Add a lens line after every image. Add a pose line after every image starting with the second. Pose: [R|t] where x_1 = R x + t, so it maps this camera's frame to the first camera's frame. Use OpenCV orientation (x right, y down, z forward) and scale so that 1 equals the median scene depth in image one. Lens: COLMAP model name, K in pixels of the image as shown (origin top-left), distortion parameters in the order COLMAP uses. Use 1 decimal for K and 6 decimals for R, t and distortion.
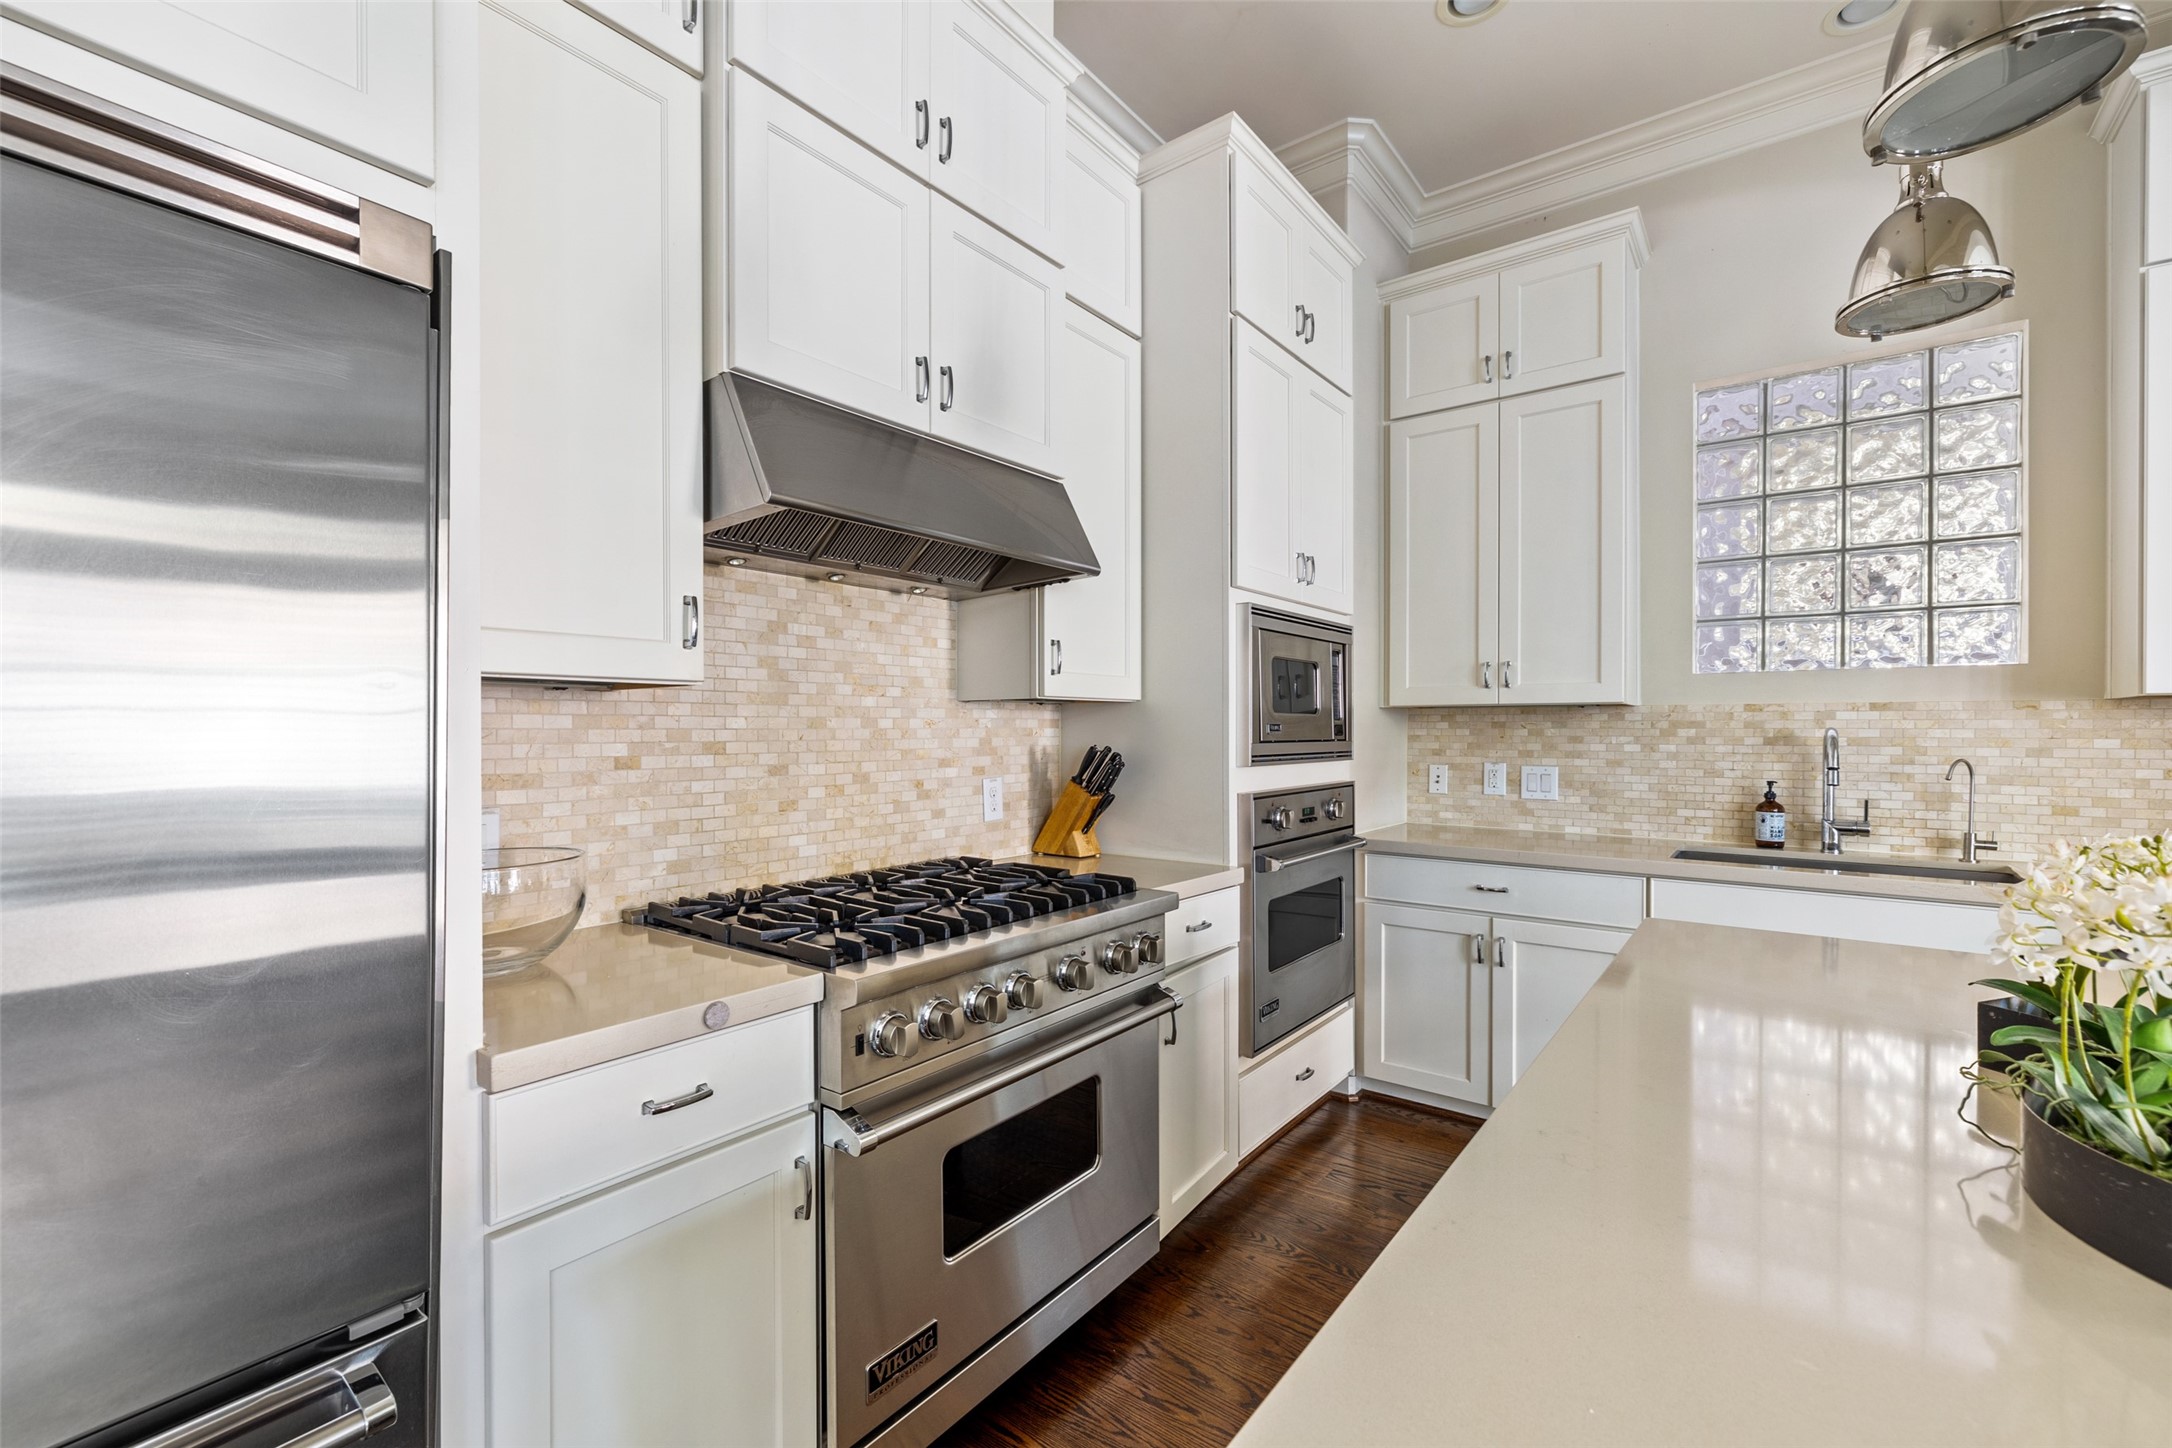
lens RADIAL K [[921.2, 0, 1083.9], [0, 921.2, 715.7], [0, 0, 1]] dist [-0.000789, 0.000182]
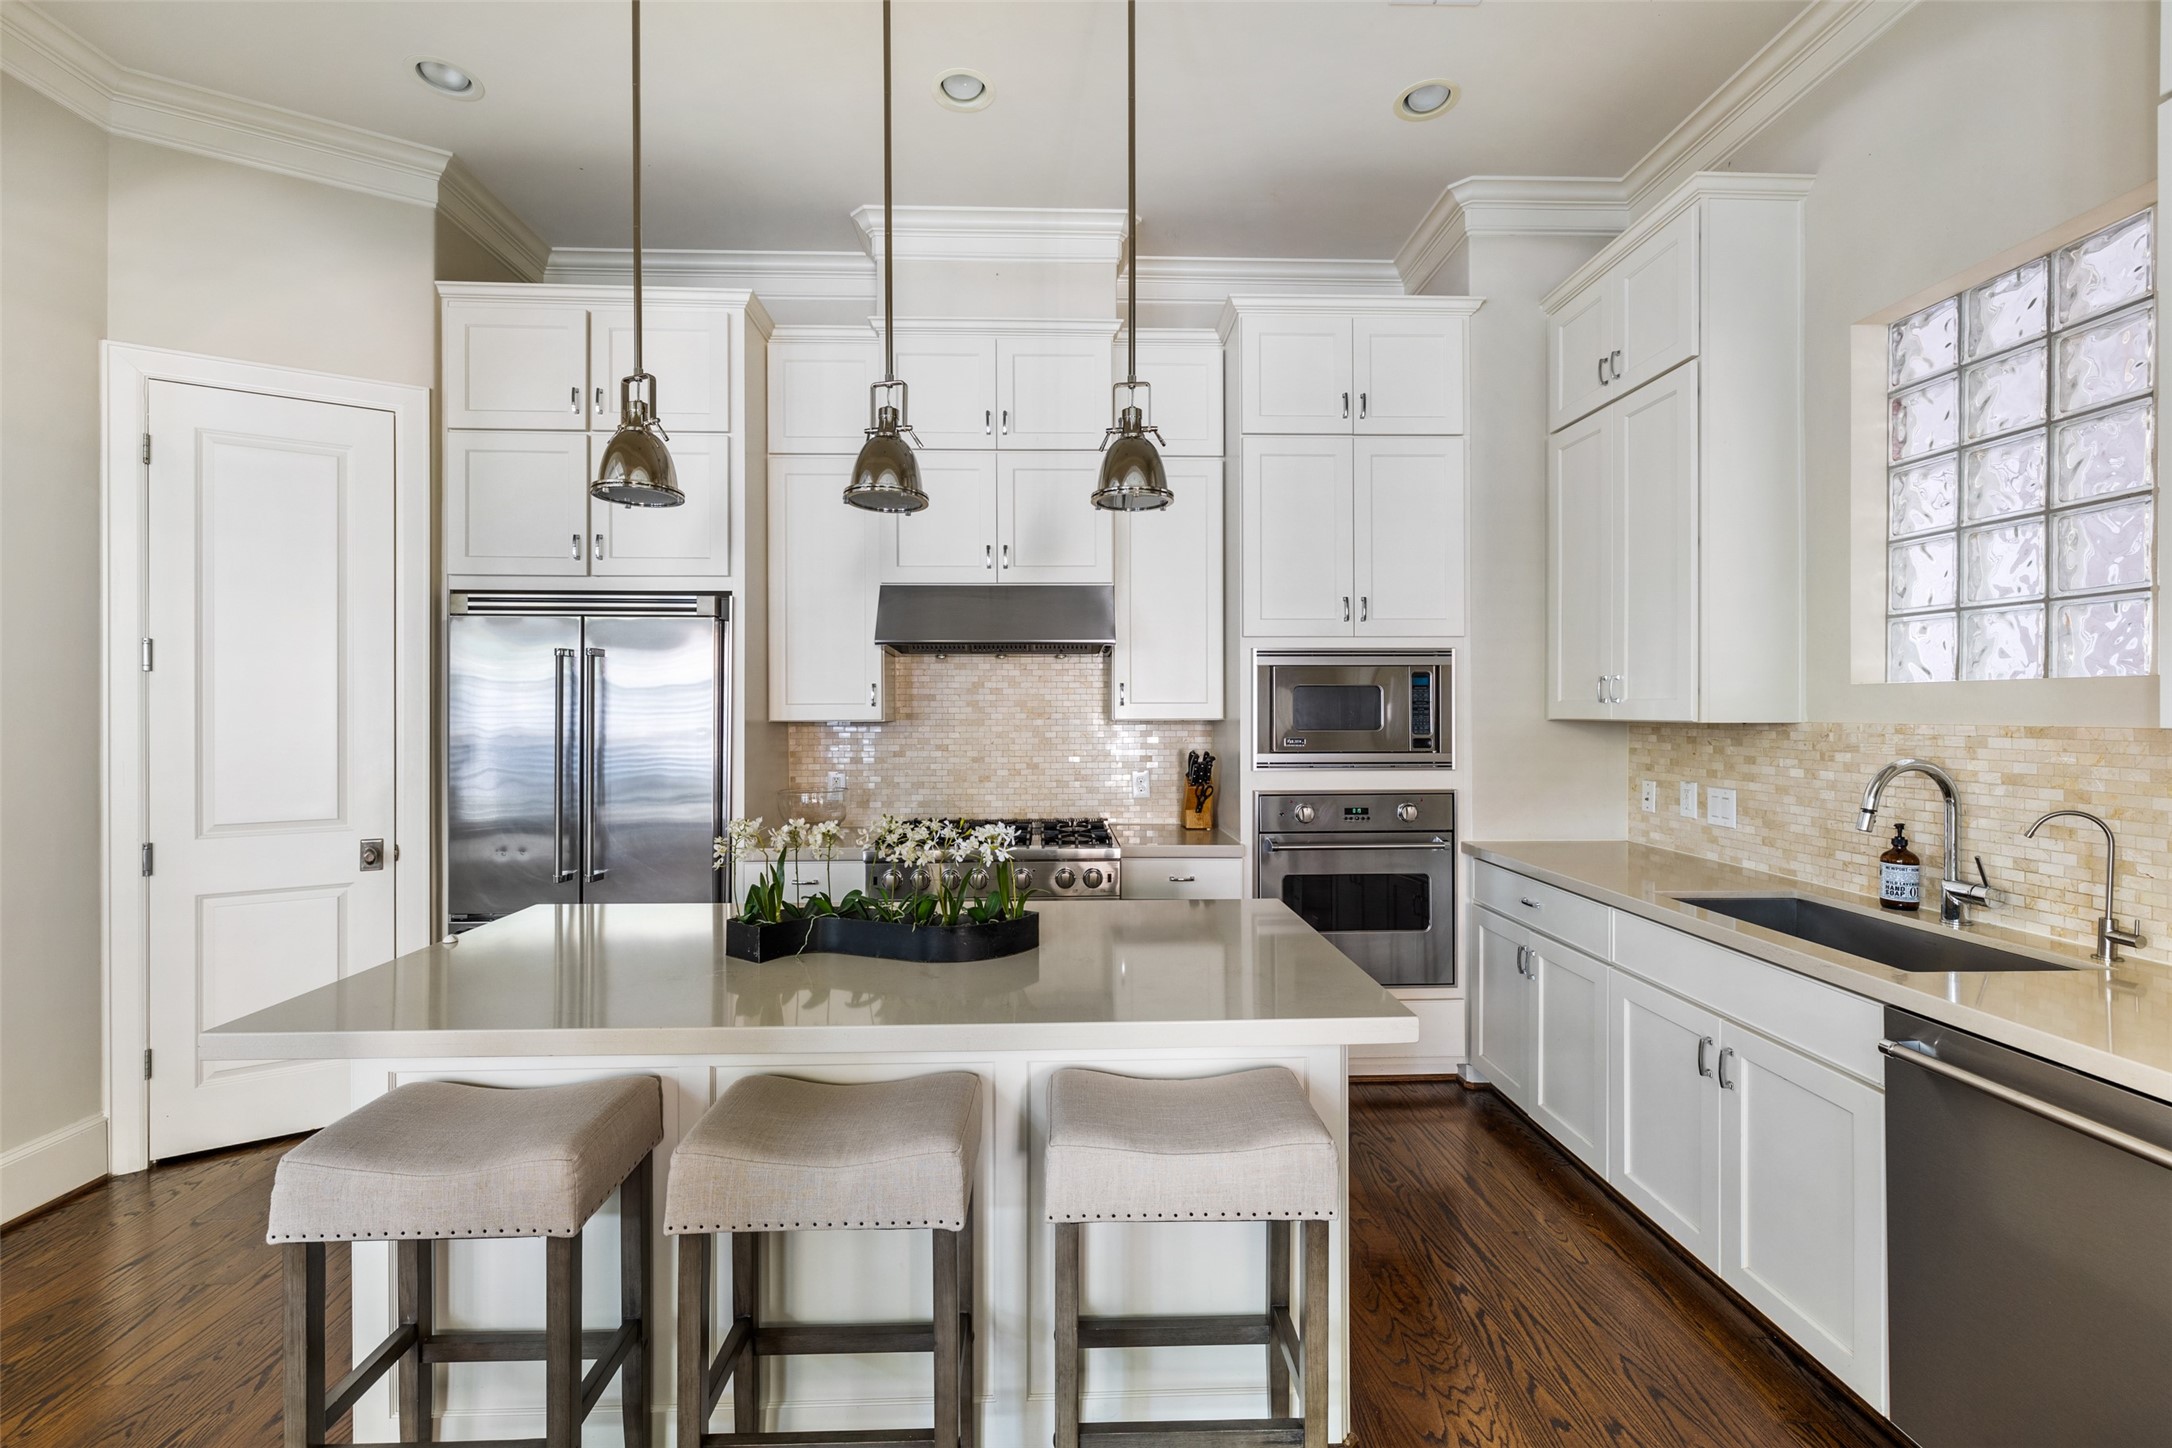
lens RADIAL K [[914.1, 0, 1077.4], [0, 914.1, 711.0], [0, 0, 1]] dist [0.001002, -0.000384]
pose [[0.635427, -0.000348, -0.772161, 0.847232], [0.013098, 0.999861, 0.010327, -0.039560], [0.772050, -0.016676, 0.635343, -0.031271]]
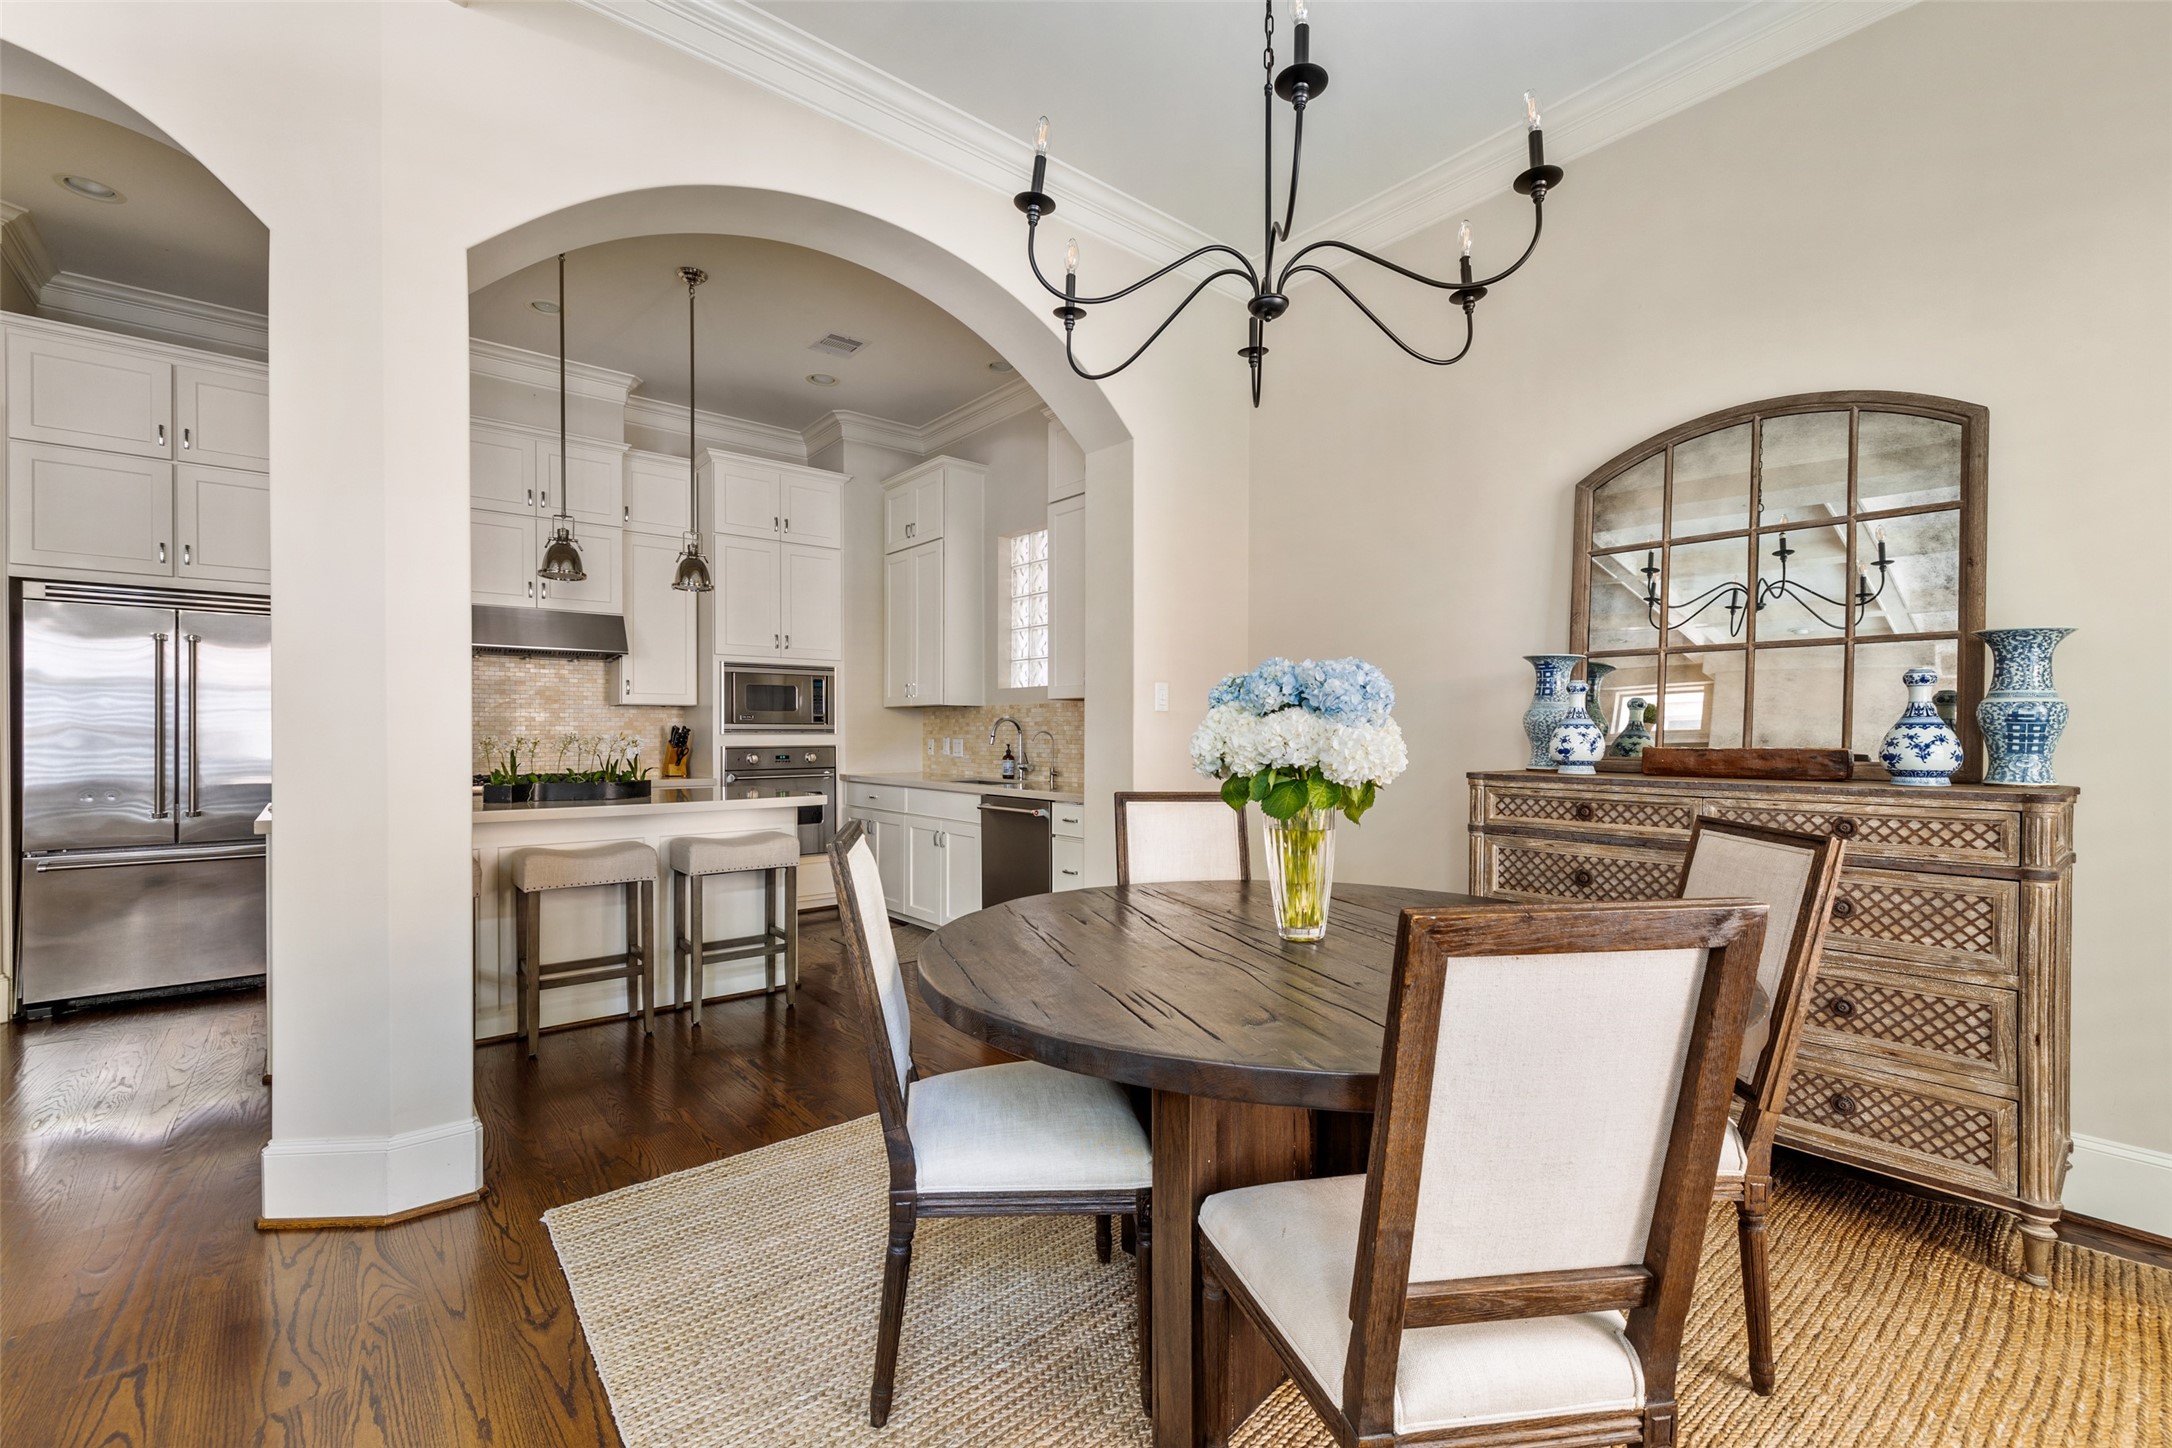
lens RADIAL K [[936.8, 0, 1097.2], [0, 936.8, 735.6], [0, 0, 1]] dist [0.000982, 0.000344]
pose [[0.977880, -0.000781, -0.209166, 1.267737], [0.003892, 0.999888, 0.014465, 0.024391], [0.209131, -0.014959, 0.977773, -0.856135]]
